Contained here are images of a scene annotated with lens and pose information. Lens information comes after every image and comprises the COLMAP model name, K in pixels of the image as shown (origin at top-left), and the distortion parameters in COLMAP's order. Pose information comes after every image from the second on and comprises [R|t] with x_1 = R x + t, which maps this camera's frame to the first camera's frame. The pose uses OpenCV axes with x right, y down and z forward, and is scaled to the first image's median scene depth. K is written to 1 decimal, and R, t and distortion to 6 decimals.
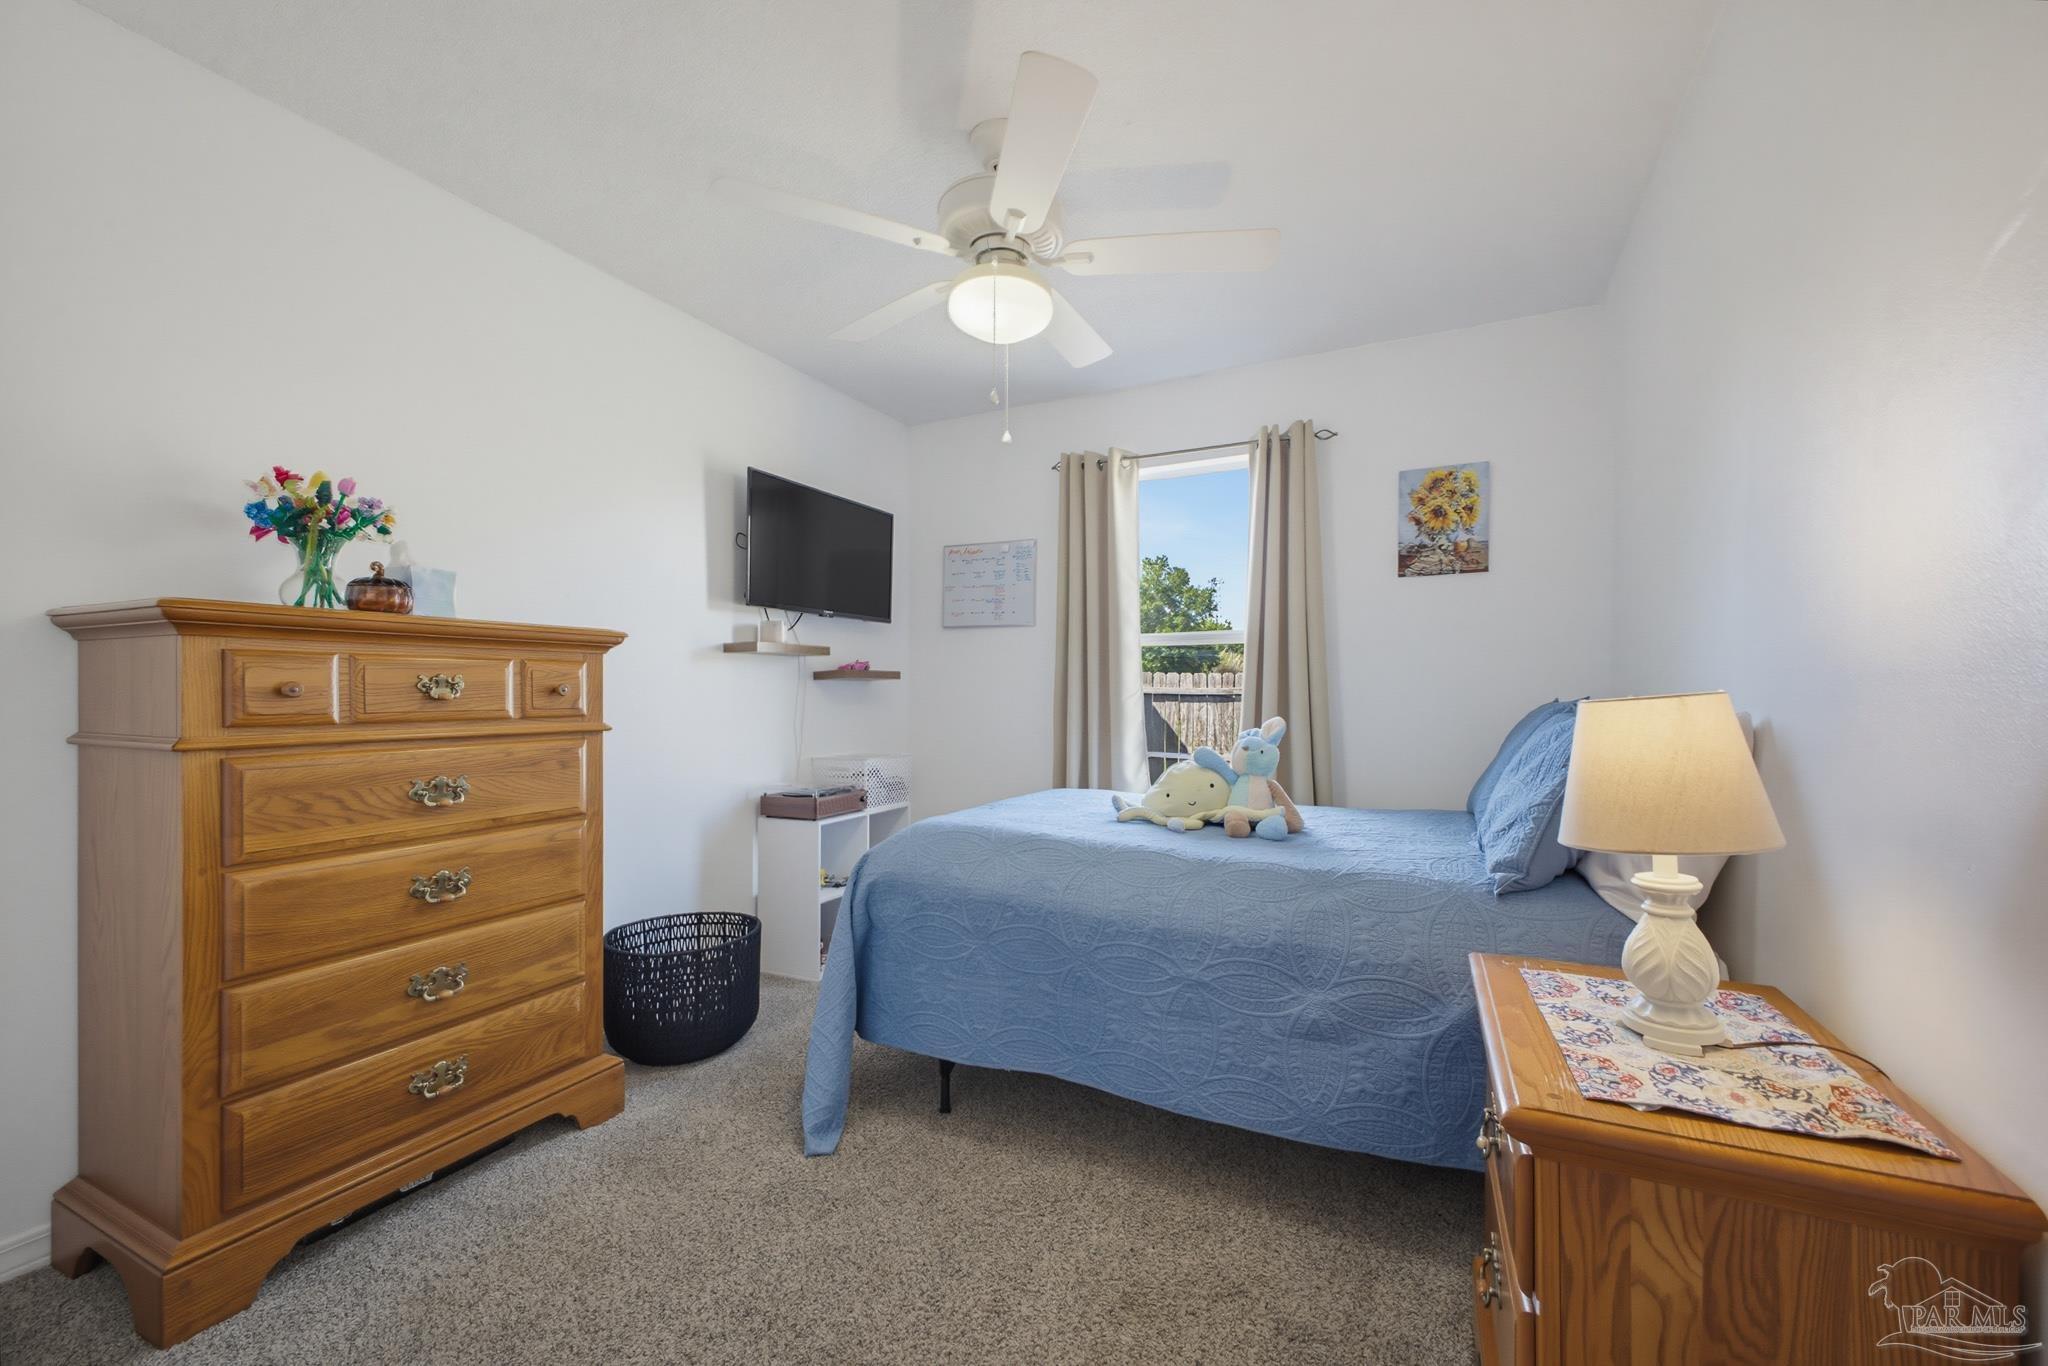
lens RADIAL K [[814.9, 0, 1059.2], [0, 814.9, 694.9], [0, 0, 1]] dist [0.020065, -0.003340]
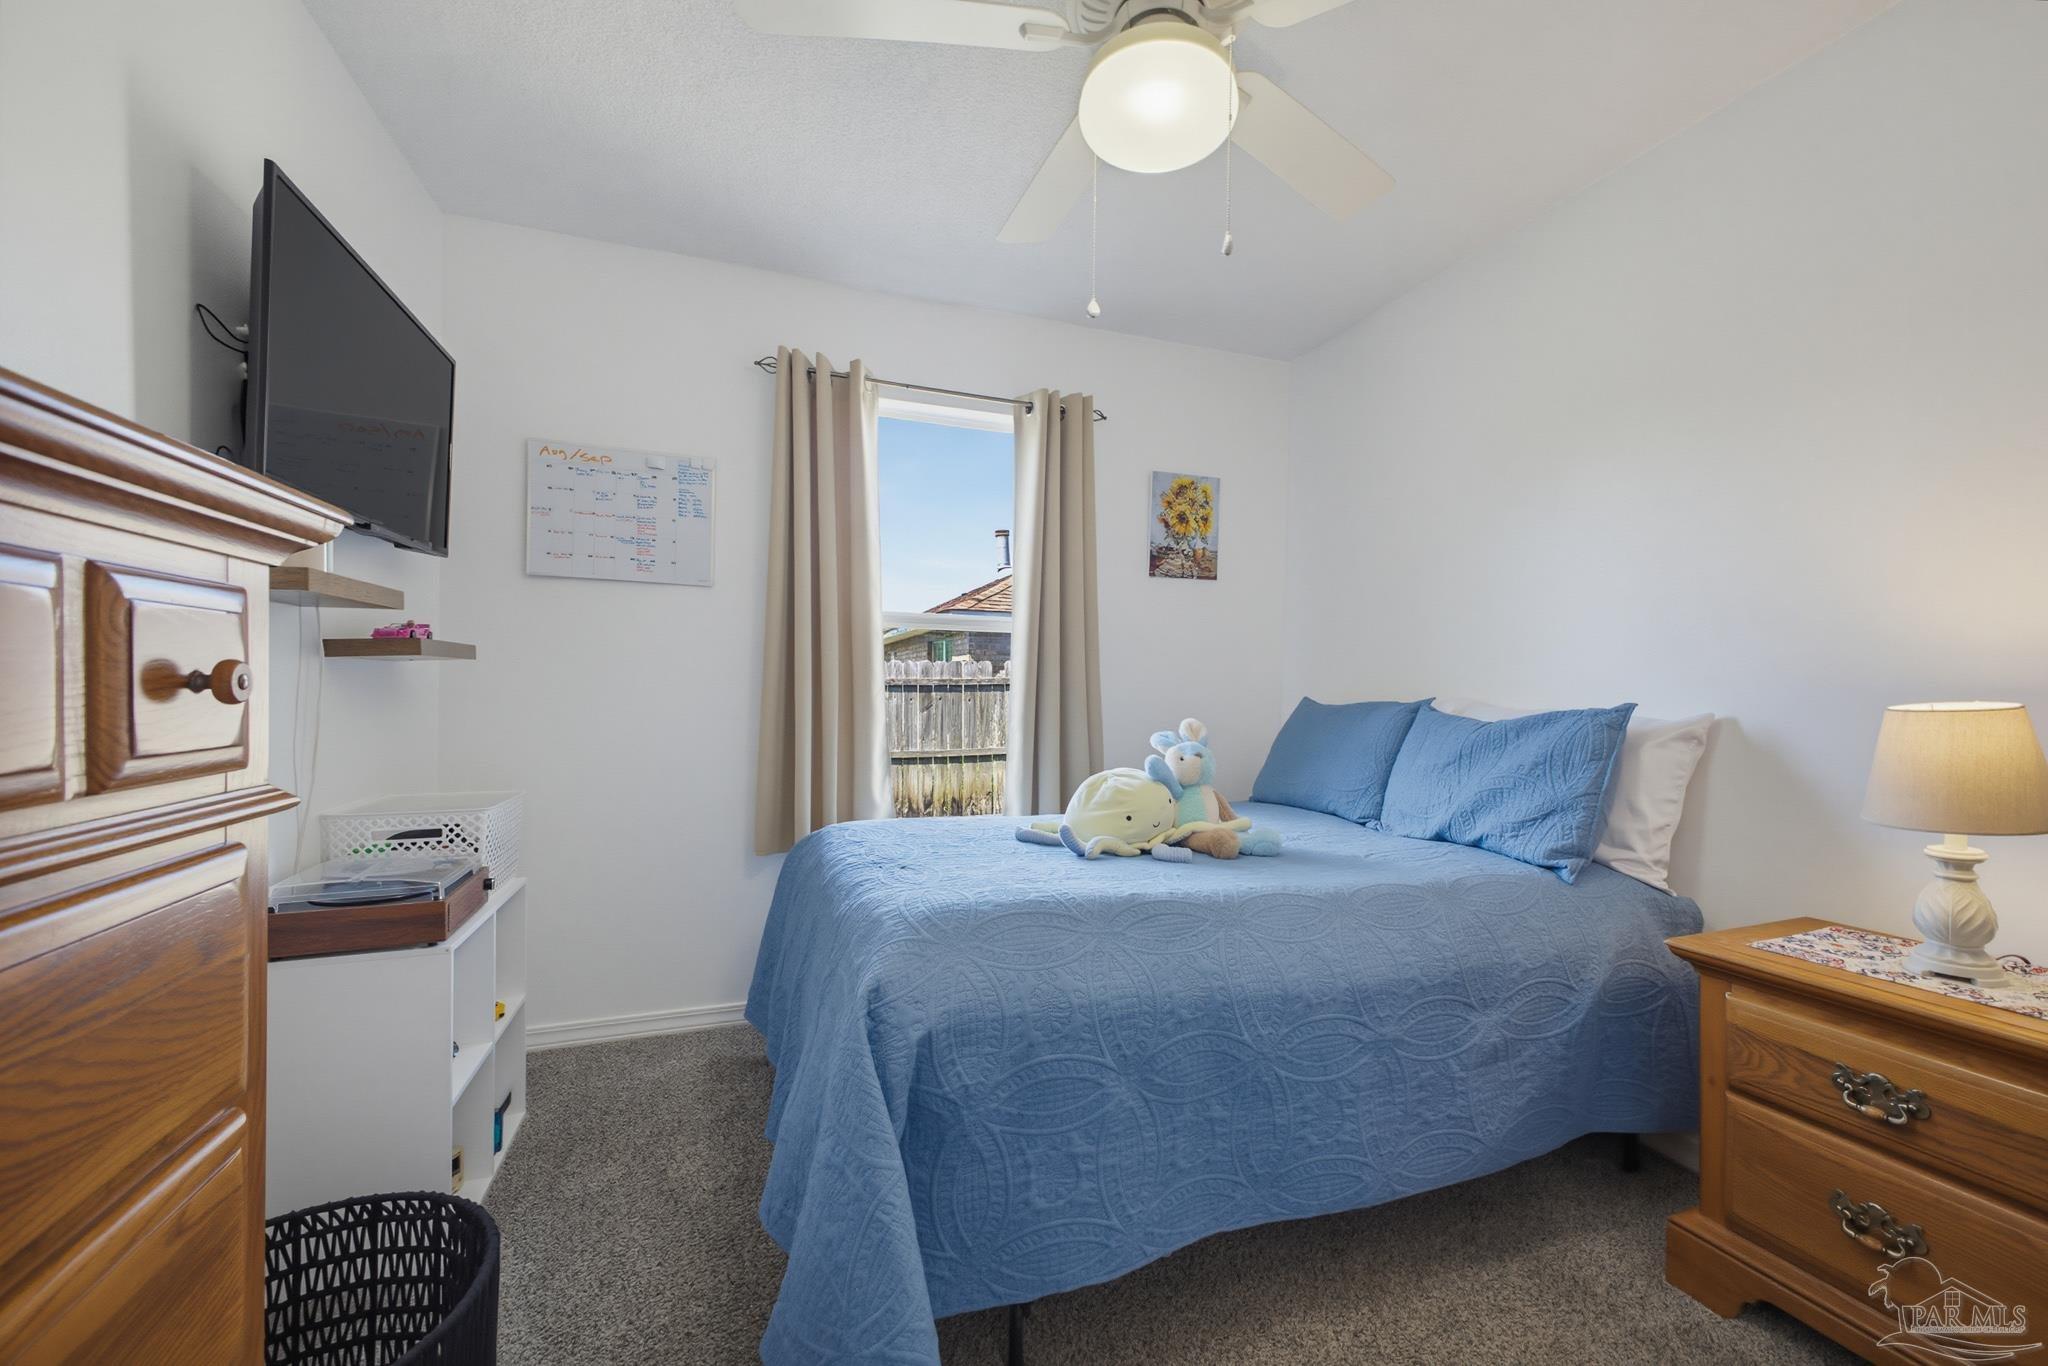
lens RADIAL K [[814.9, 0, 1031.2], [0, 814.9, 691.4], [0, 0, 1]] dist [0.020065, -0.003340]
pose [[0.693120, 0.004052, 0.720810, -0.420192], [-0.010764, 0.999931, 0.004729, -0.004527], [-0.720741, -0.011037, 0.693116, 0.413552]]
